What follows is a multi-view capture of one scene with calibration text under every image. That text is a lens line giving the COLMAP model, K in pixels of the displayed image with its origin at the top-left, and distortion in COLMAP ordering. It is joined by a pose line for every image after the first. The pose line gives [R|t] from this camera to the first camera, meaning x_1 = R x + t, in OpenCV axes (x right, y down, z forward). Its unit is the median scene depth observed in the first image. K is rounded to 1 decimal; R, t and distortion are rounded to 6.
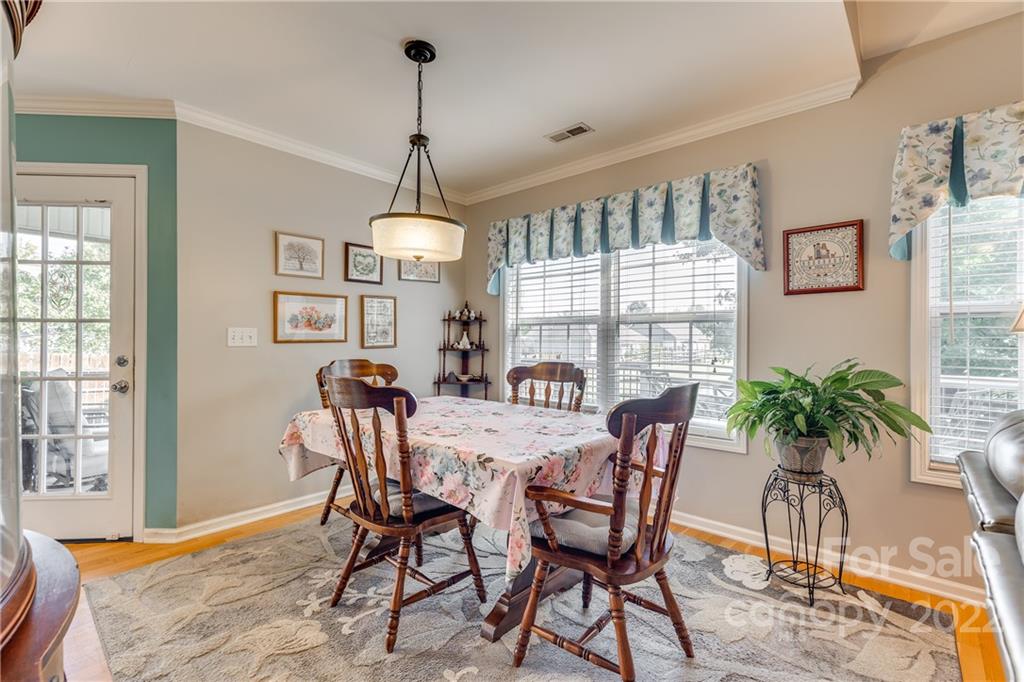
lens RADIAL K [[463.3, 0, 518.2], [0, 463.3, 337.3], [0, 0, 1]] dist [0.001483, -0.000043]
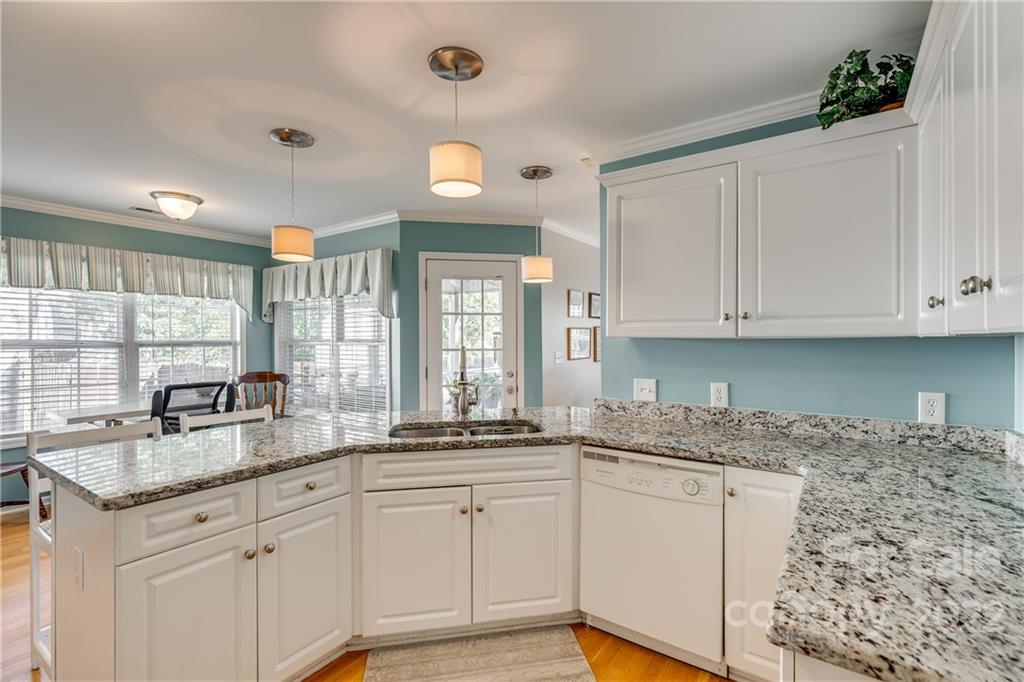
lens RADIAL K [[466.5, 0, 512.0], [0, 466.5, 341.0], [0, 0, 1]] dist [0.015452, 0.000112]
pose [[0.993840, -0.010870, 0.110290, -1.028111], [0.009876, 0.999906, 0.009559, -0.080894], [-0.110384, -0.008410, 0.993853, -0.635127]]
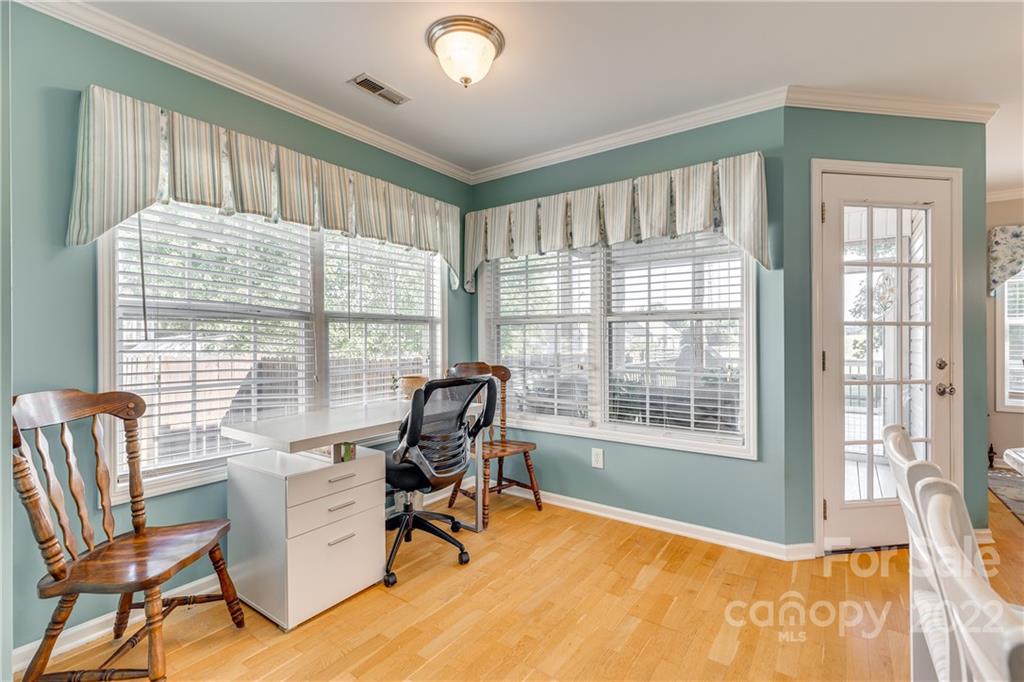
lens RADIAL K [[463.3, 0, 518.2], [0, 463.3, 337.3], [0, 0, 1]] dist [0.001483, -0.000043]
pose [[0.994531, -0.009183, 0.104036, -1.857209], [0.008896, 0.999955, 0.003228, -0.018493], [-0.104061, -0.002285, 0.994568, 0.105308]]
